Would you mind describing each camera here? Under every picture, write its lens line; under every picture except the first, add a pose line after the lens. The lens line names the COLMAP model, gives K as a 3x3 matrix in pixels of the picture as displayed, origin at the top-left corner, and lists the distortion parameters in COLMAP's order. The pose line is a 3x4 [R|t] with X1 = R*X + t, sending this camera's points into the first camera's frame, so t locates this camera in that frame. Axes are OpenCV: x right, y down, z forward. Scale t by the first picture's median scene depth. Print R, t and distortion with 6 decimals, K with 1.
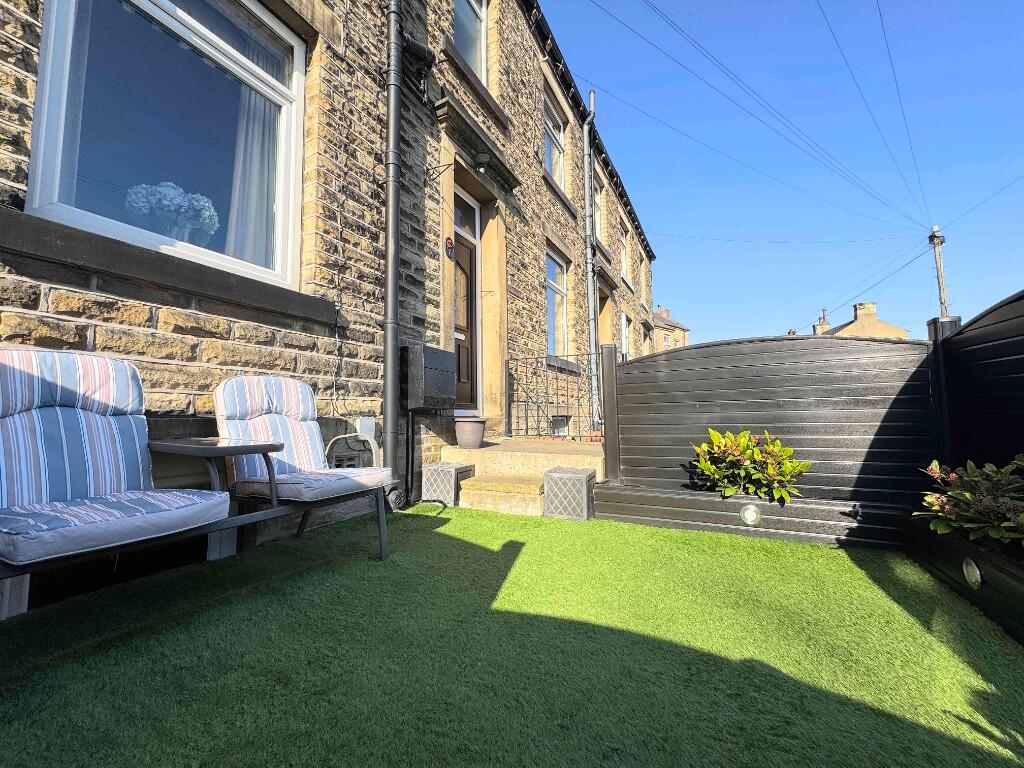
lens RADIAL K [[408.3, 0, 512.8], [0, 408.3, 383.3], [0, 0, 1]] dist [0.001333, 0.000275]
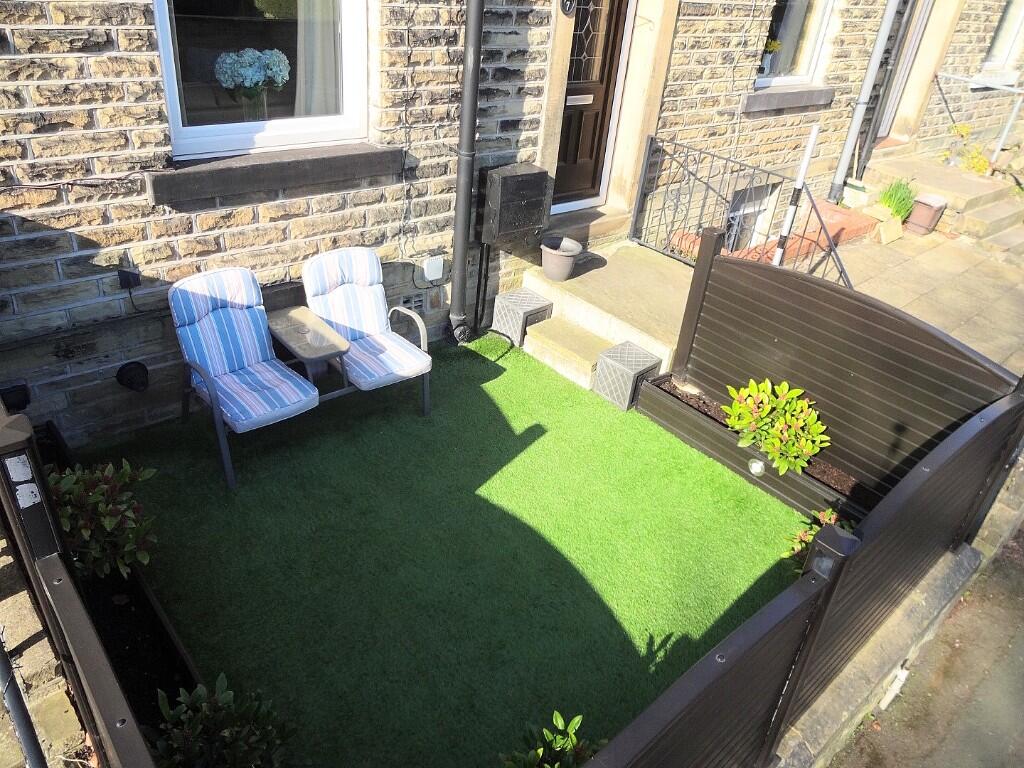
lens RADIAL K [[728.7, 0, 513.0], [0, 728.7, 384.0], [0, 0, 1]] dist [0.006271, -0.000669]
pose [[0.923424, 0.278519, -0.264036, 0.361582], [-0.079638, 0.812074, 0.578095, -0.698158], [0.375428, -0.512800, 0.772069, -0.431039]]
